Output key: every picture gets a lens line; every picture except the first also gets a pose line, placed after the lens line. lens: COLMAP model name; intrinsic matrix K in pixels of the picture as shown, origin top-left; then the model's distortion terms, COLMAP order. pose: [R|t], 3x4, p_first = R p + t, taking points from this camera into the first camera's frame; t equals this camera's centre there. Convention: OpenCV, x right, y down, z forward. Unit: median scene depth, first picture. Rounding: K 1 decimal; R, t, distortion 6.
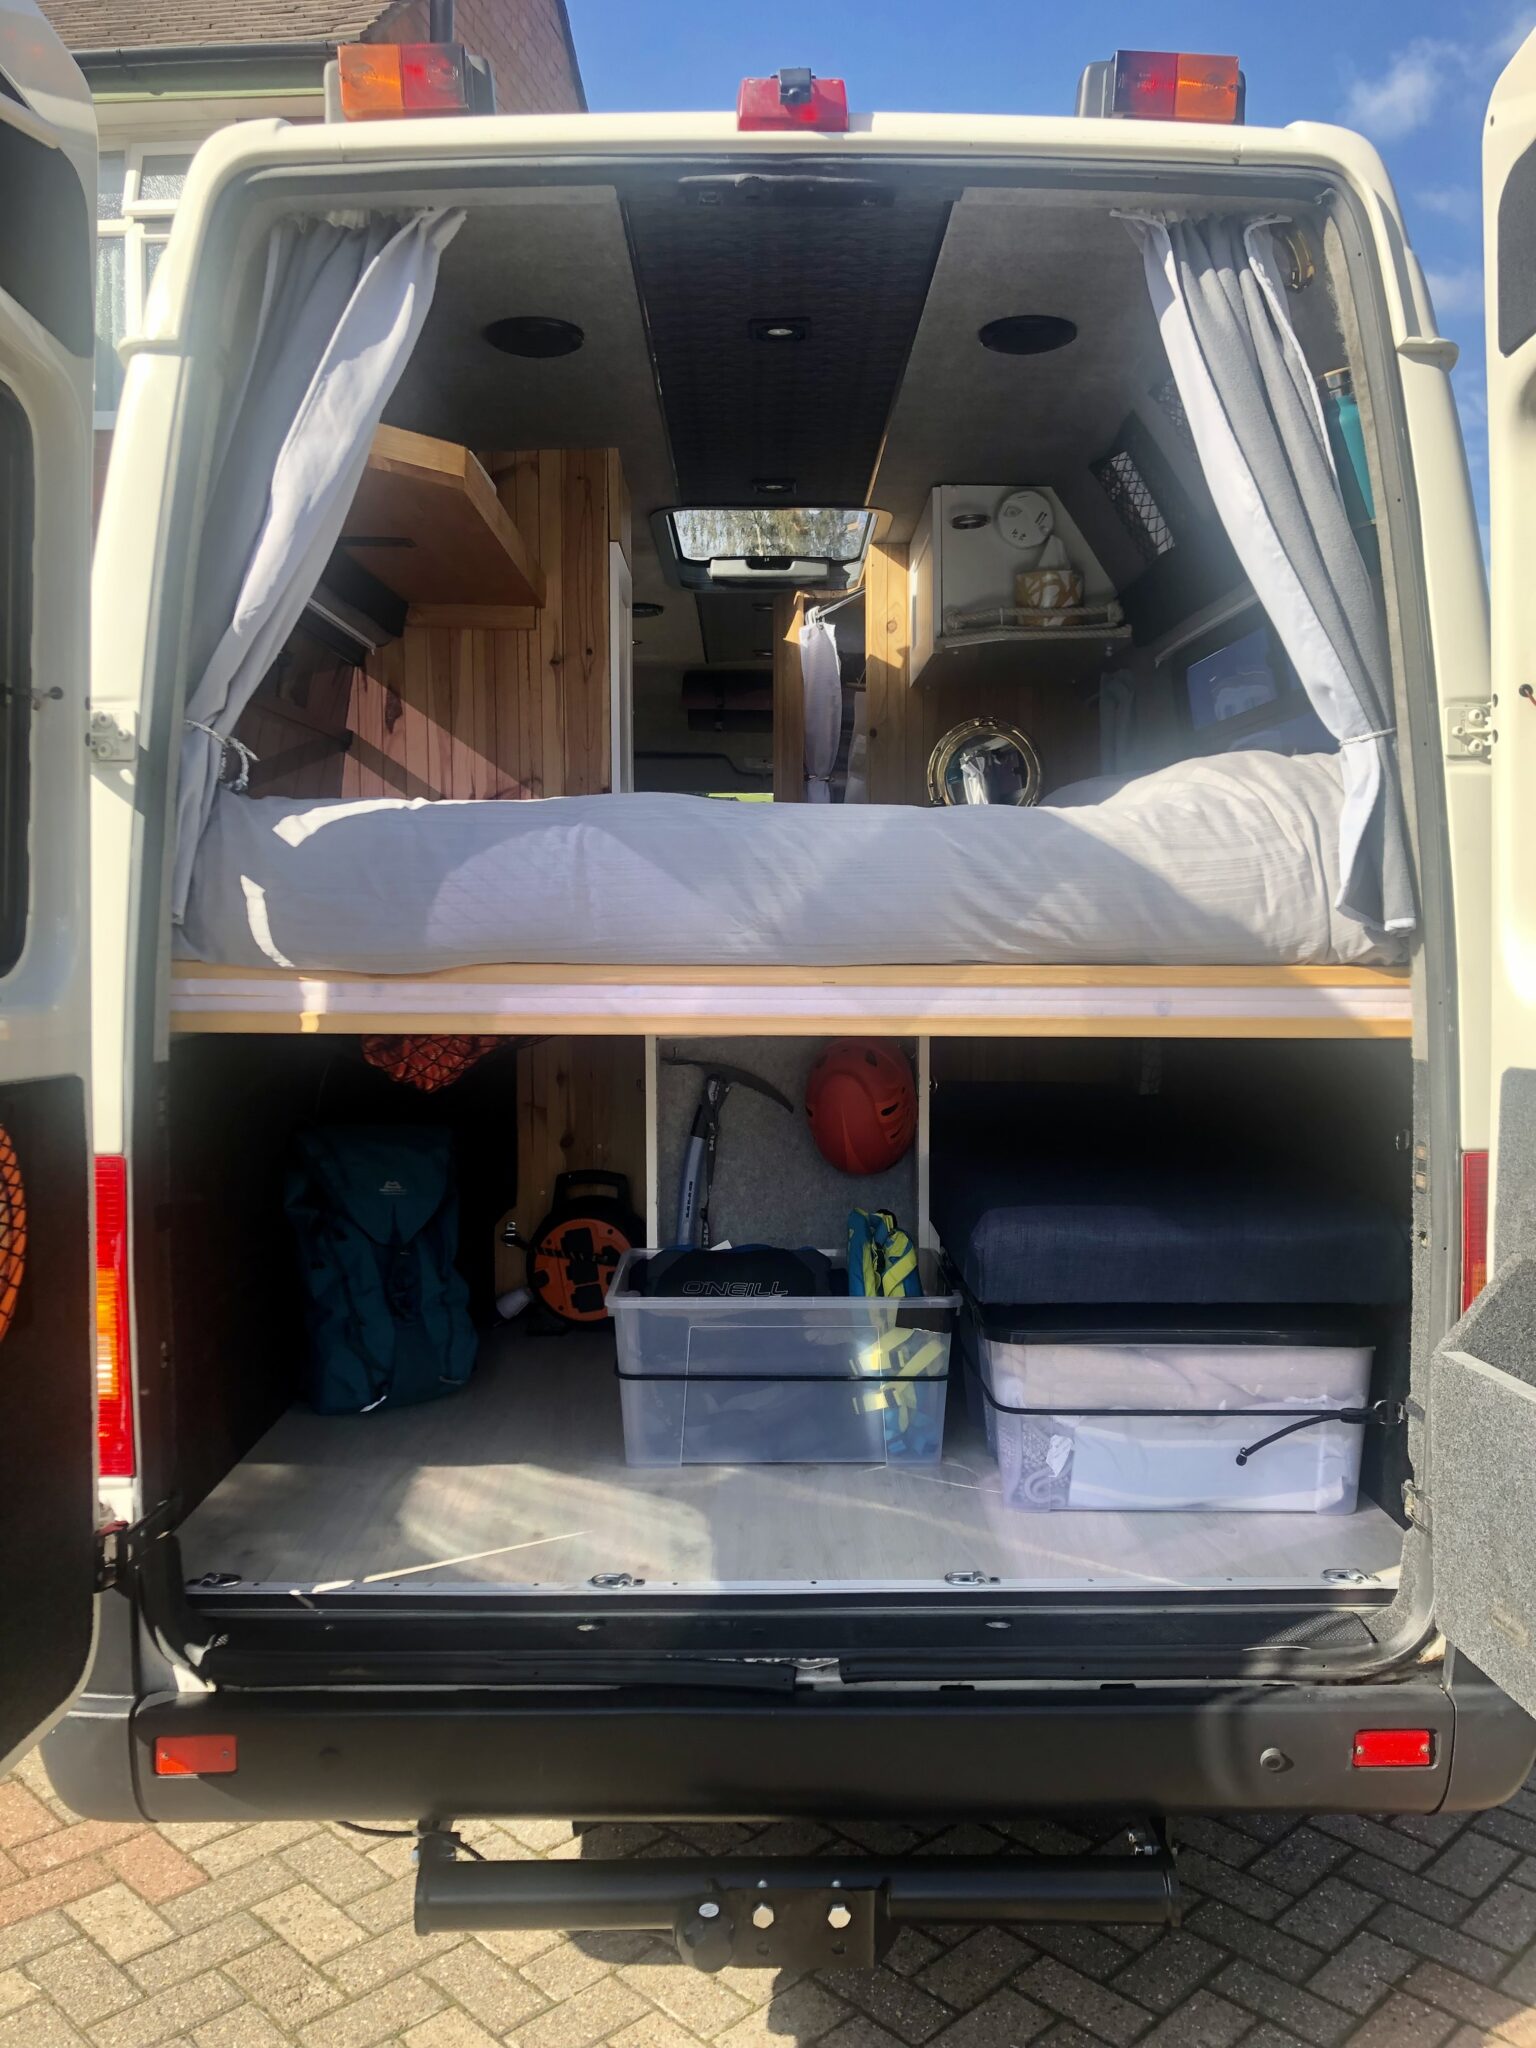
lens RADIAL K [[1677.7, 0, 776.8], [0, 1677.7, 1028.0], [0, 0, 1]] dist [0.031558, -0.013759]
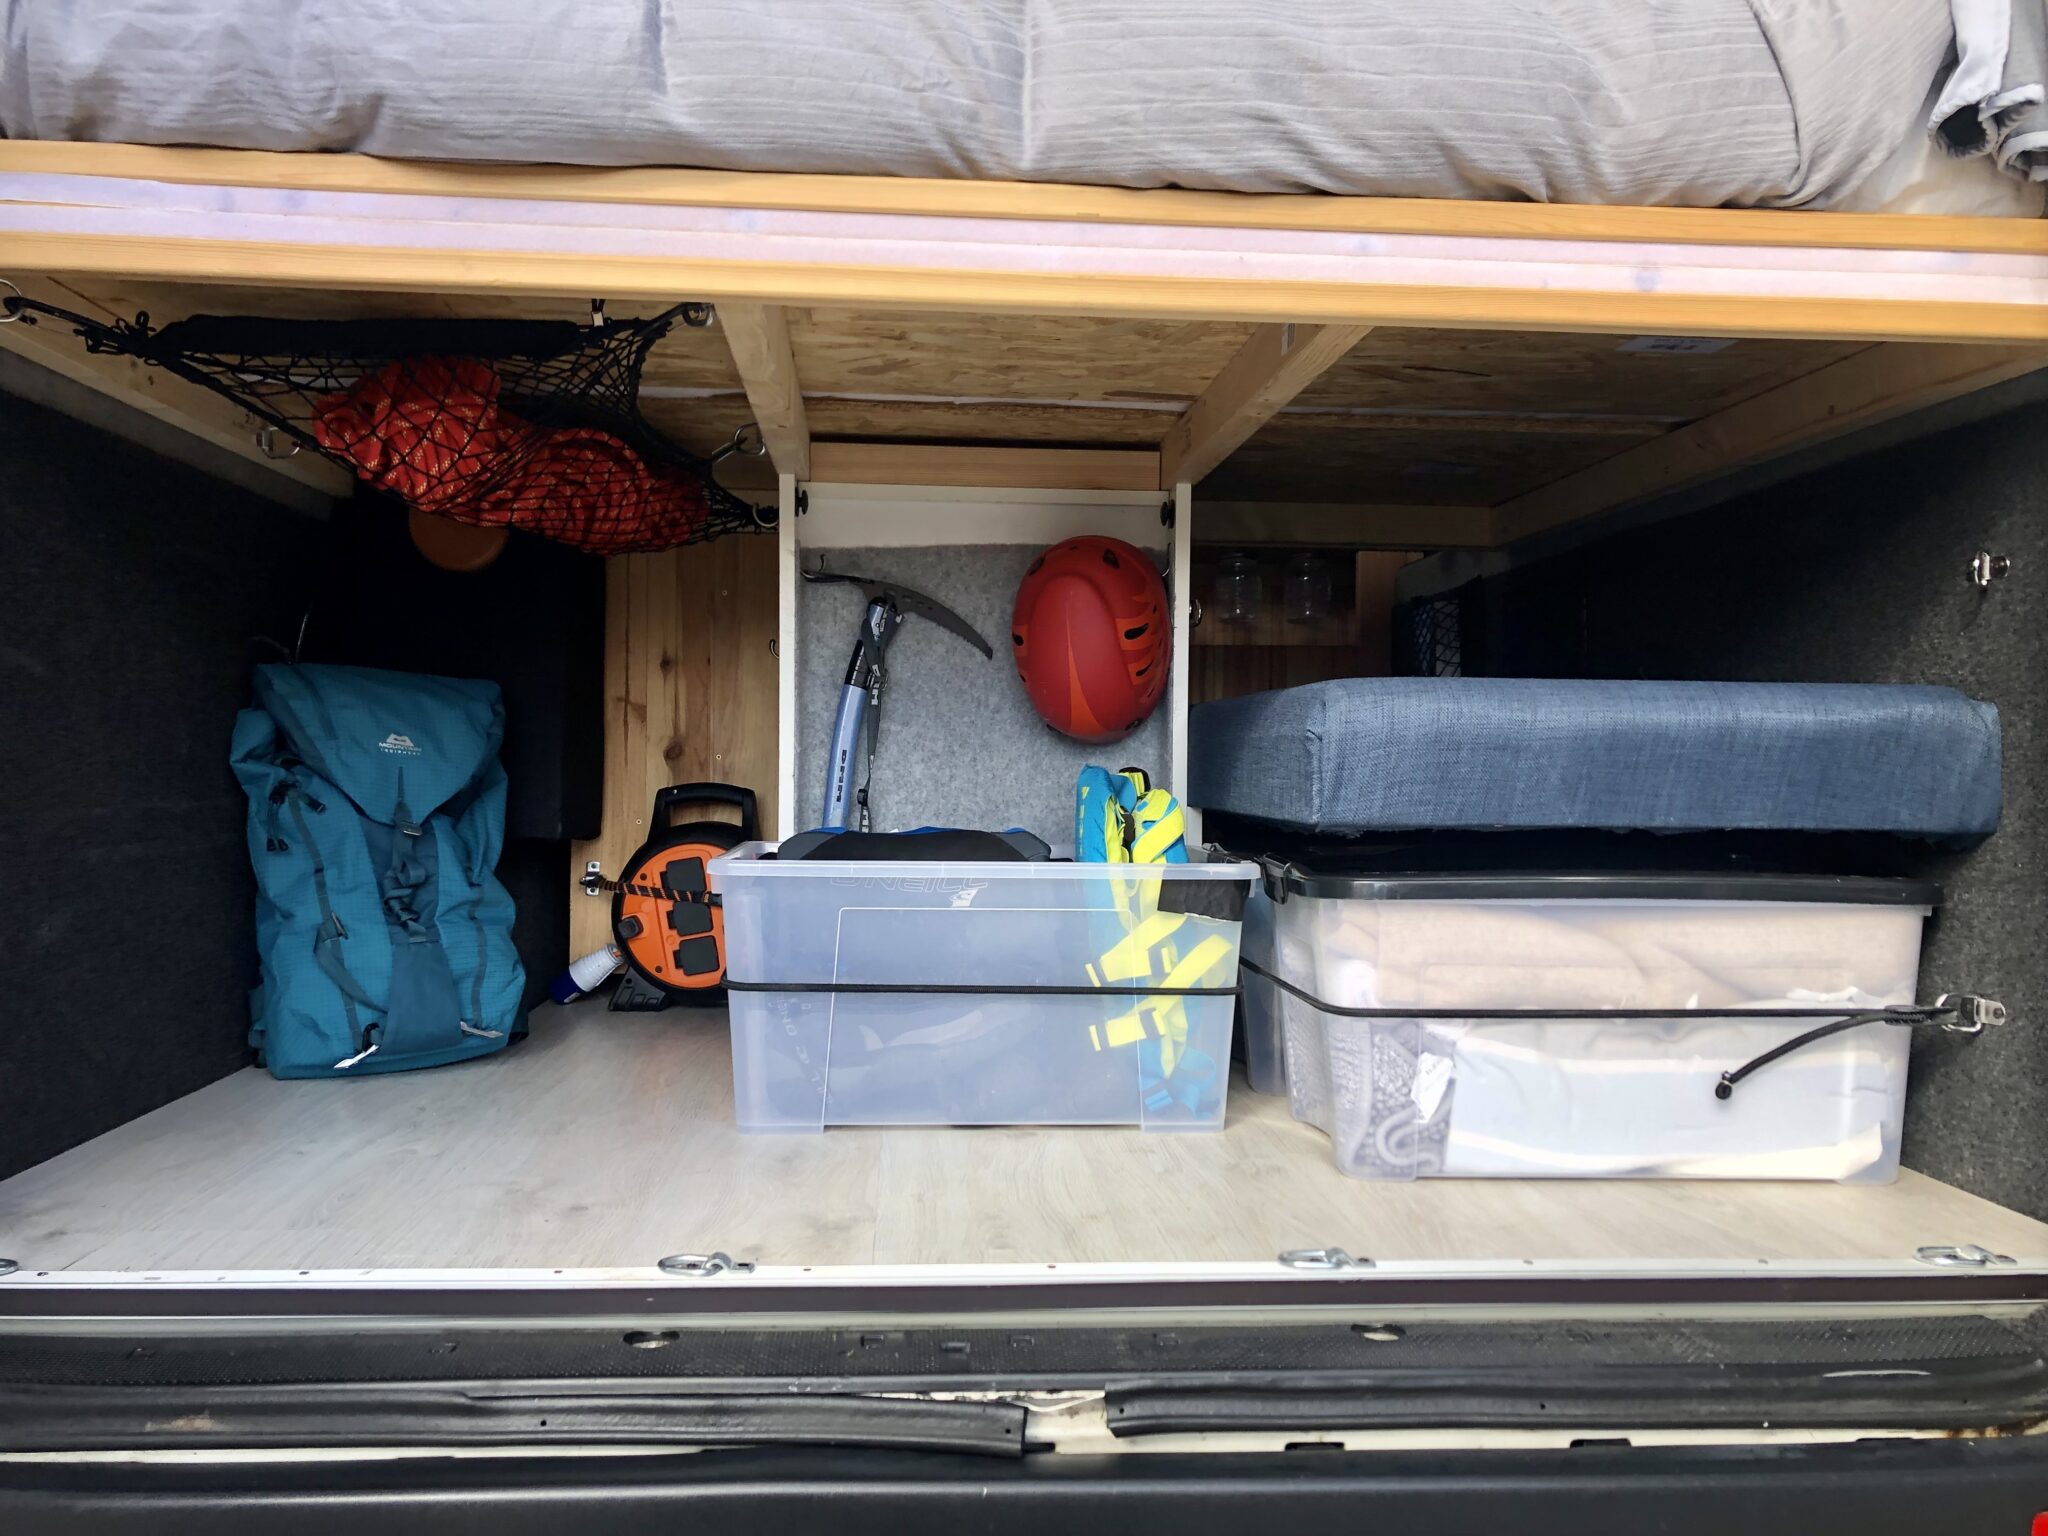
lens RADIAL K [[1677.7, 0, 1017.1], [0, 1677.7, 758.7], [0, 0, 1]] dist [0.031558, -0.013759]
pose [[0.998571, 0.012837, 0.051870, -0.018121], [-0.008962, 0.997199, -0.074259, 0.167321], [-0.052678, 0.073688, 0.995889, 0.350371]]
